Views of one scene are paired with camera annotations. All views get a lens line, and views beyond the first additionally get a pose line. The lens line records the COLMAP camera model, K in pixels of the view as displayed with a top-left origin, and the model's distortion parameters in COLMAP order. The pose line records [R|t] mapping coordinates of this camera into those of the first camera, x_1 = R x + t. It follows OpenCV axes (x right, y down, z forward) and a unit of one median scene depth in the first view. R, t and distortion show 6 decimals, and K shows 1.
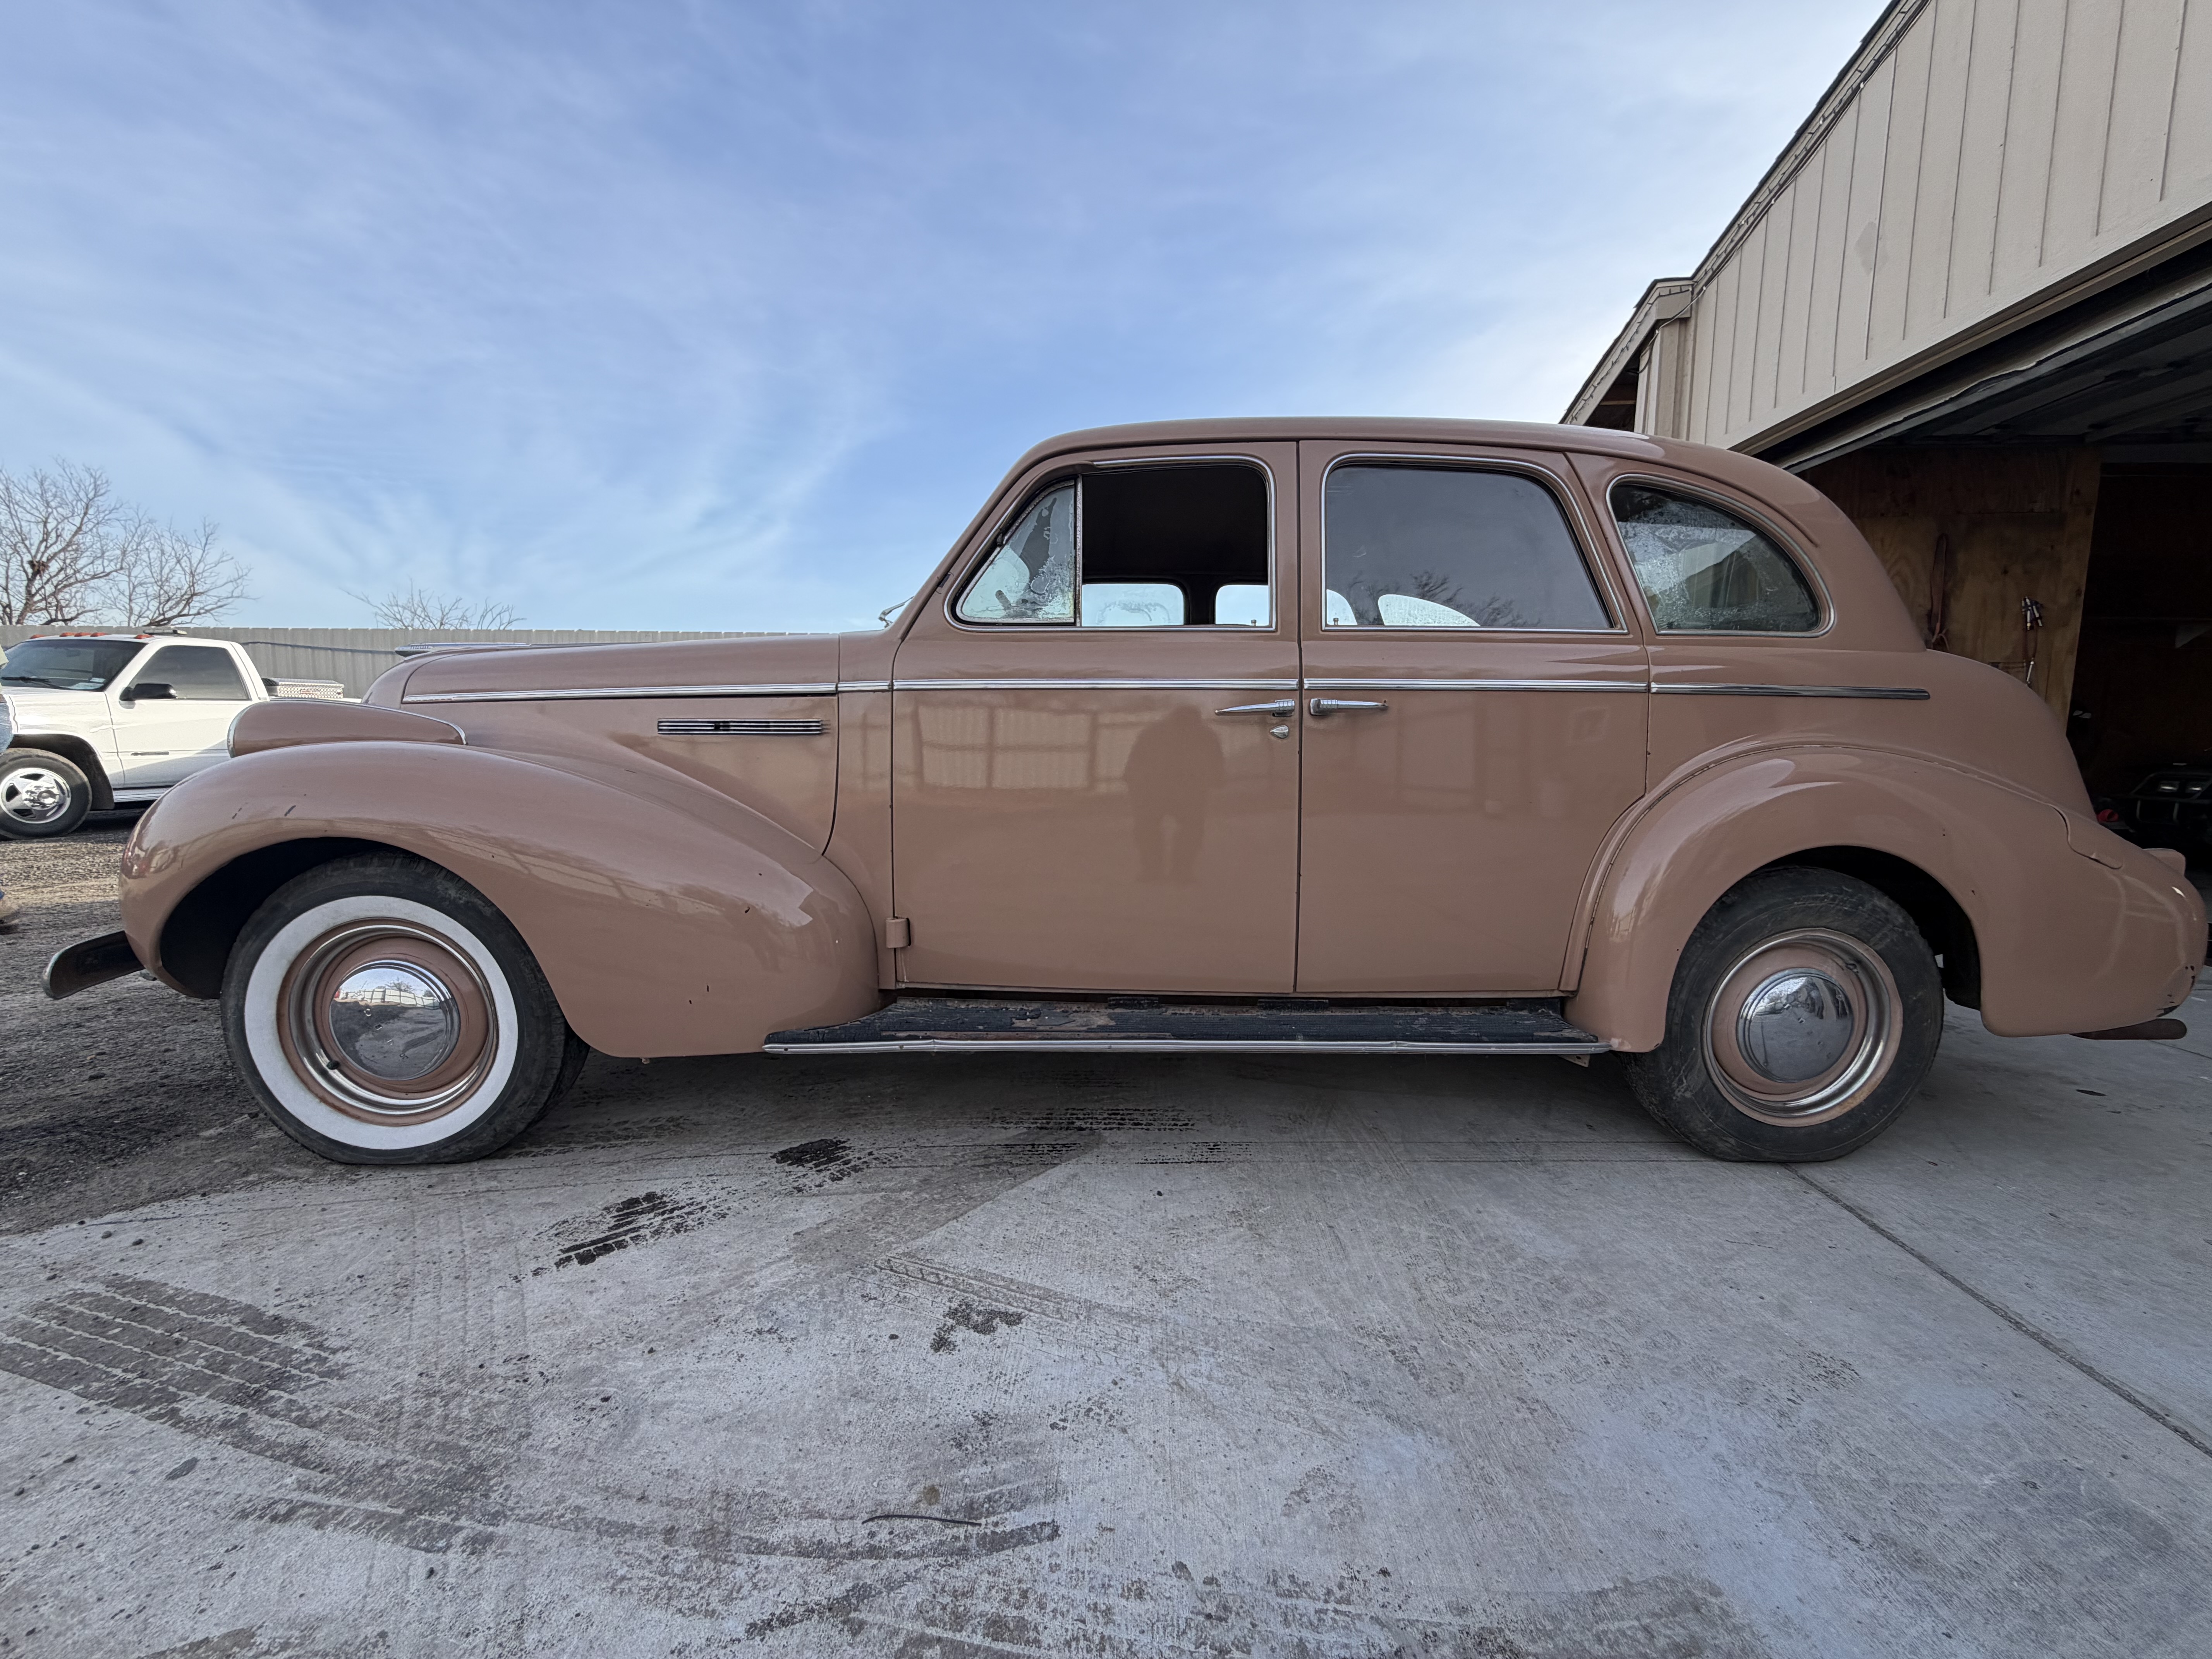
lens RADIAL K [[882.1, 0, 1100.9], [0, 882.1, 838.7], [0, 0, 1]] dist [-0.001114, 0.001182]
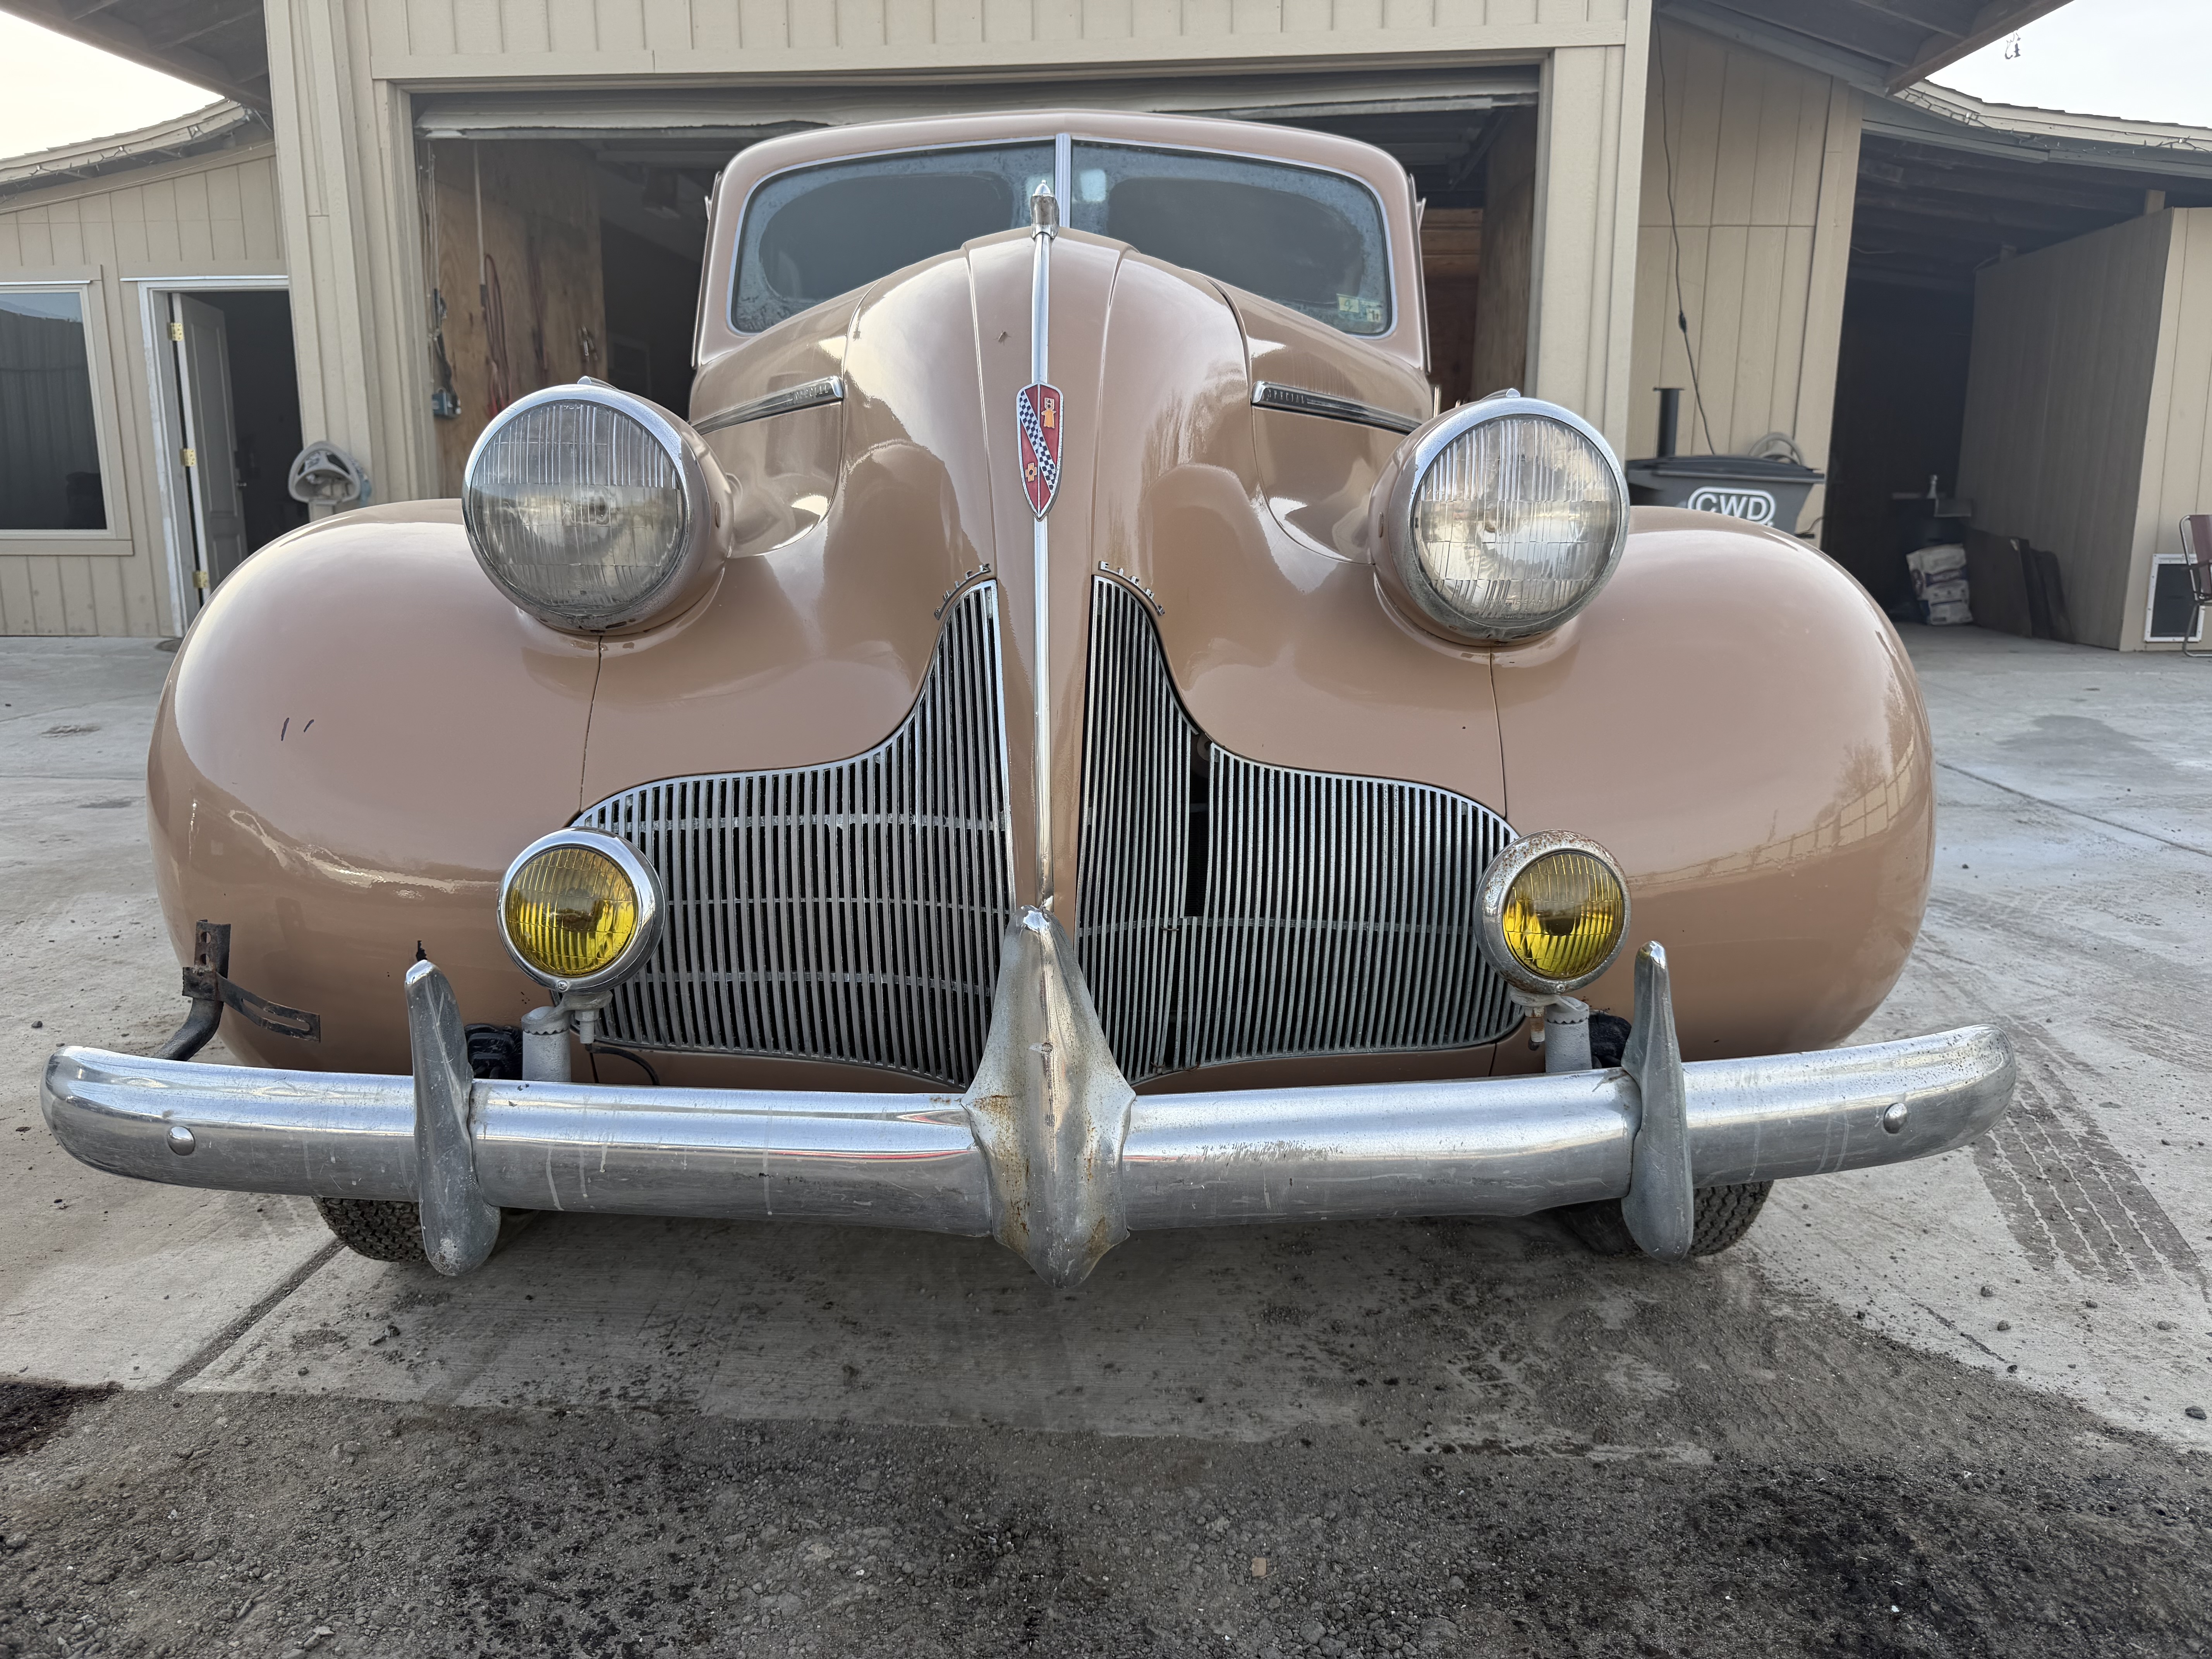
lens RADIAL K [[1575.2, 0, 1111.1], [0, 1575.2, 833.2], [0, 0, 1]] dist [0.010565, -0.016871]
pose [[0.020249, -0.214893, 0.976428, -2.373921], [0.110768, 0.971098, 0.211423, -0.206800], [-0.993640, 0.103876, 0.043467, 1.704156]]
